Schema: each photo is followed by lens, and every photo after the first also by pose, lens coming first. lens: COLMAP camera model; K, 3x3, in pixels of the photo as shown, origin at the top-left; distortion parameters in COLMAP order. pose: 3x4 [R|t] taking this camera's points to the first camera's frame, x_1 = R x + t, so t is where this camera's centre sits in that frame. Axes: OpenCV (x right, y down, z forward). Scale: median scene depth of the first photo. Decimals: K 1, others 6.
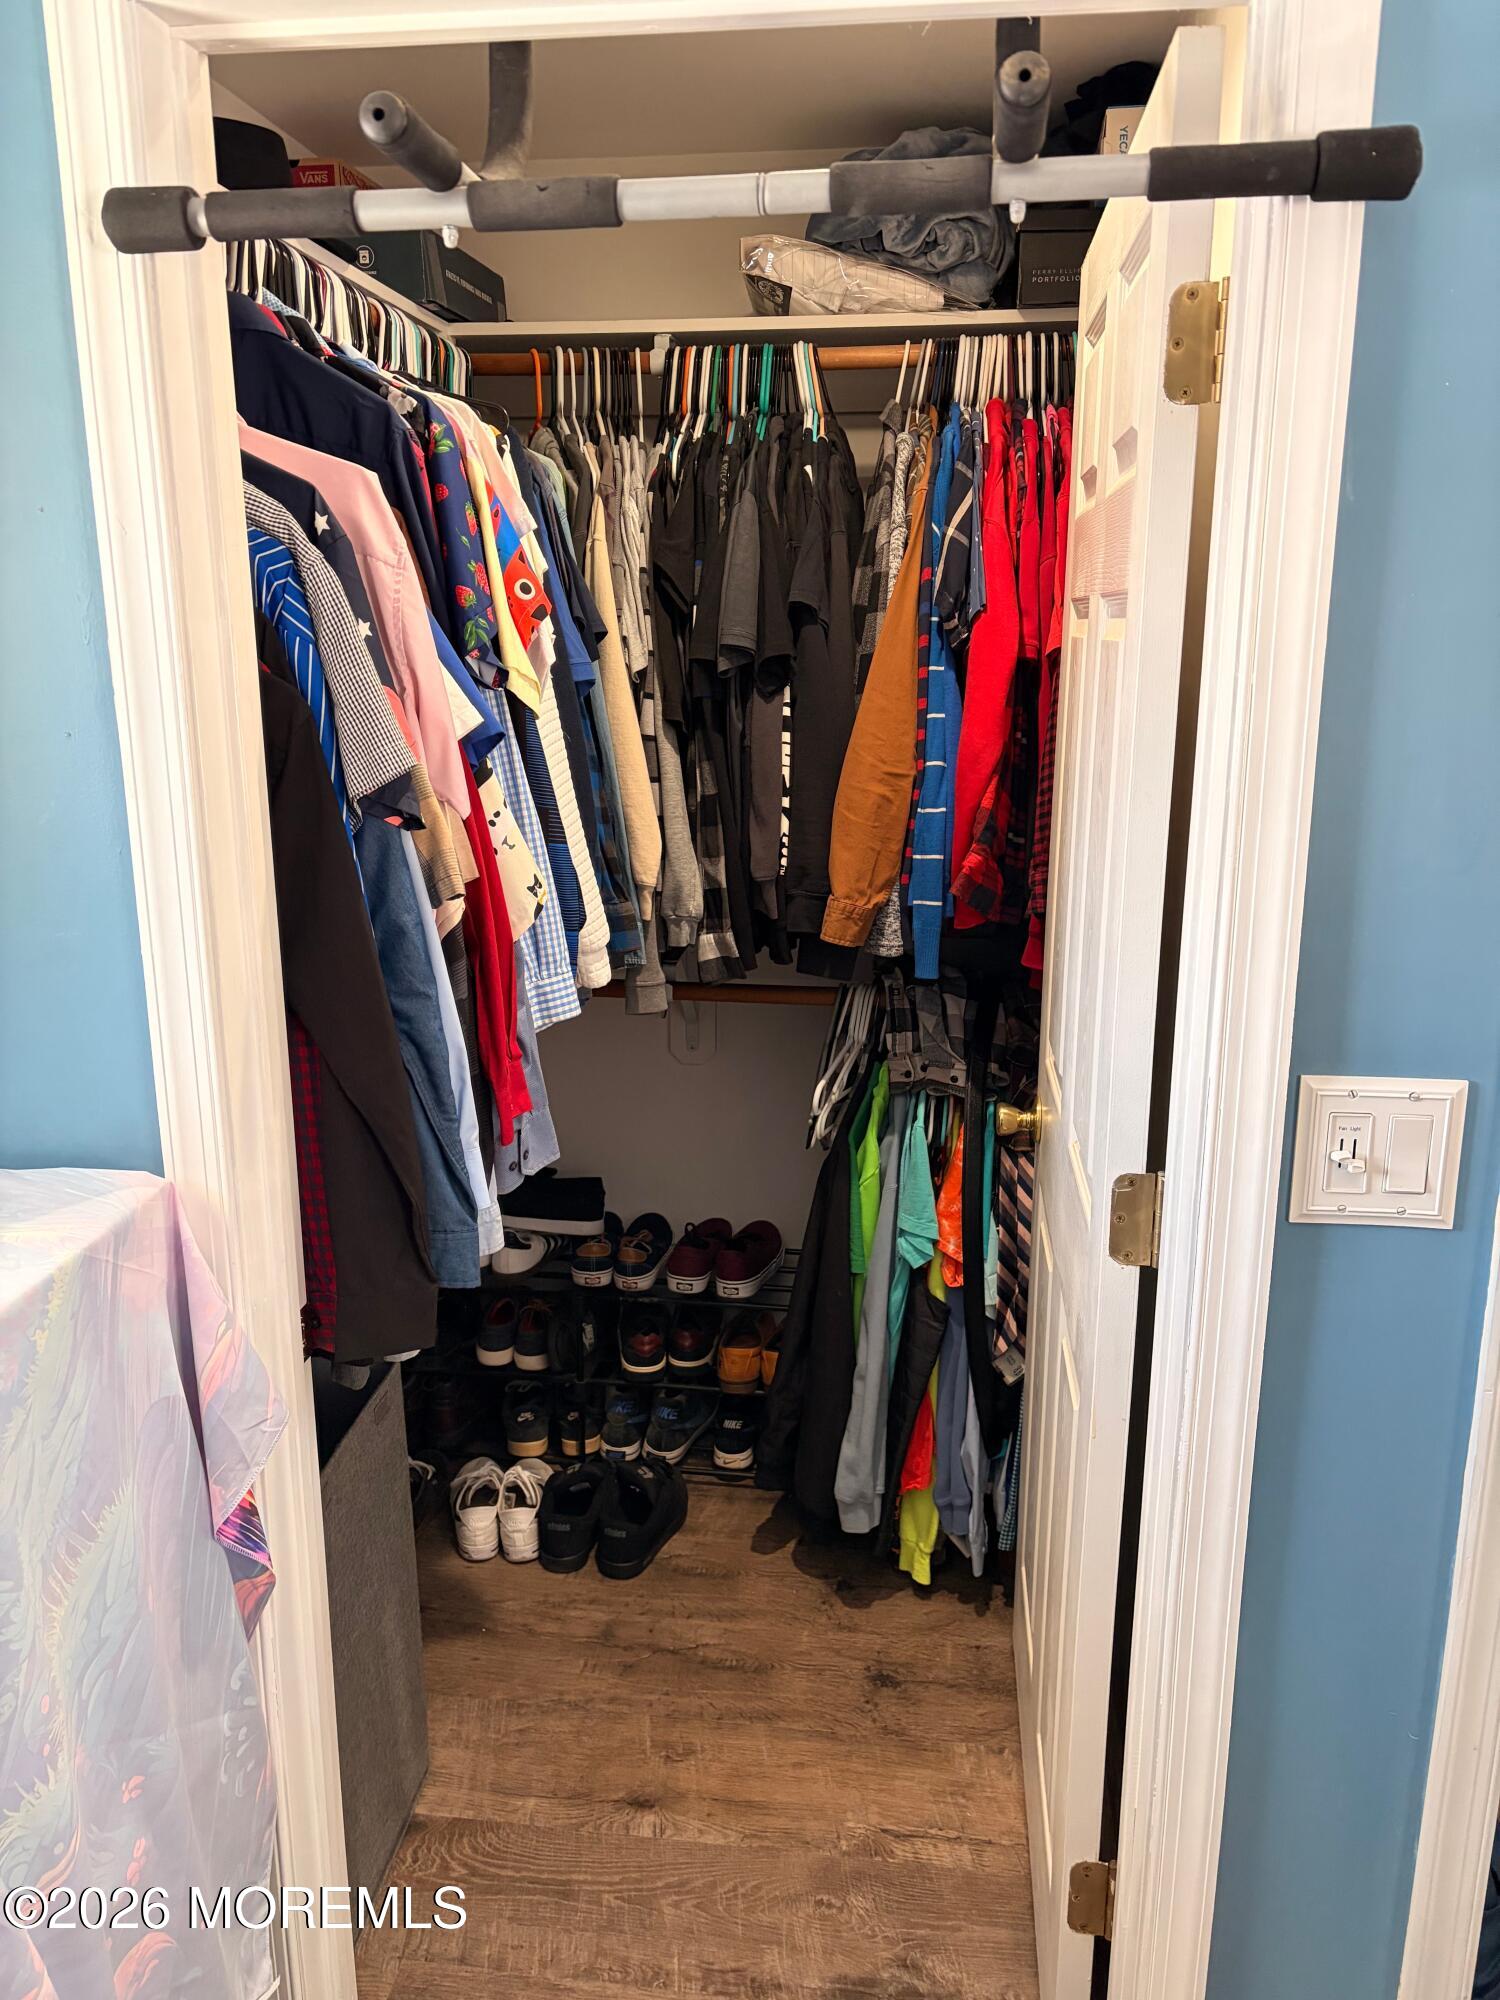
lens RADIAL K [[1517.0, 0, 743.8], [0, 1517.0, 996.8], [0, 0, 1]] dist [0.017330, -0.027688]
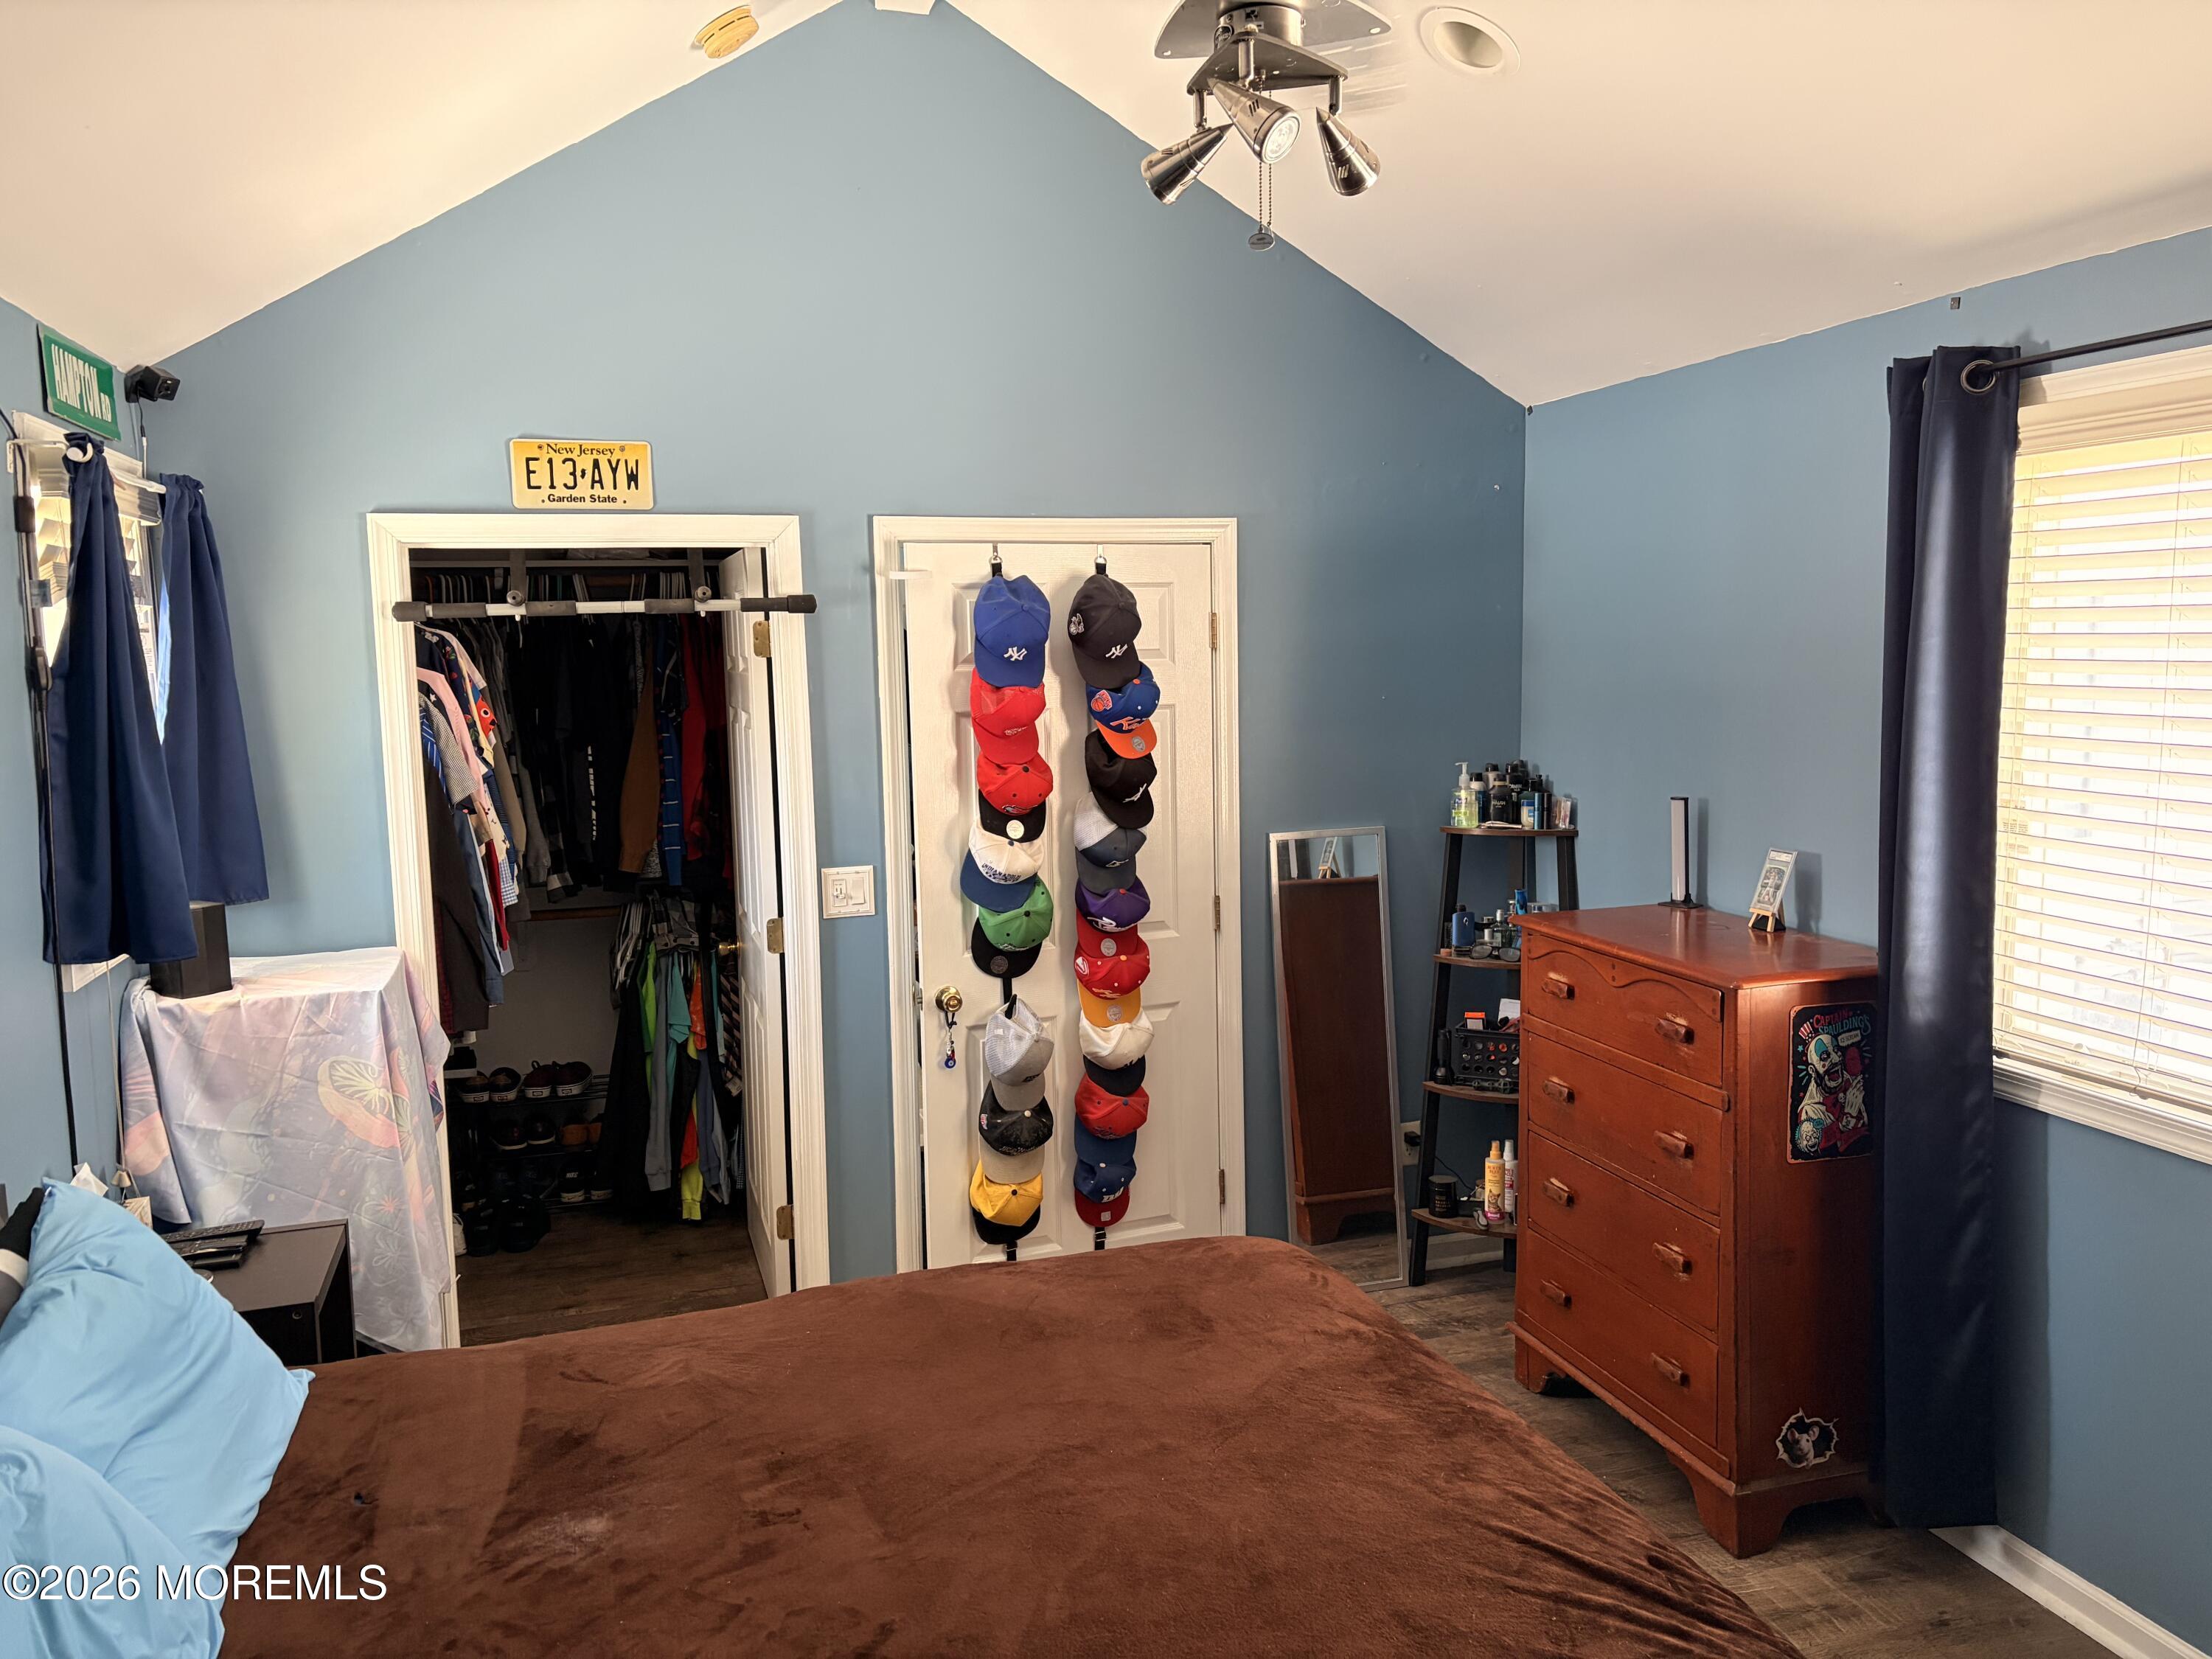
lens RADIAL K [[1677.3, 0, 1103.1], [0, 1677.3, 818.8], [0, 0, 1]] dist [0.079124, -0.005099]
pose [[0.910443, -0.065158, 0.408471, -0.255034], [0.120152, 0.986594, -0.110430, 0.202764], [-0.395800, 0.149619, 0.906067, -1.190991]]
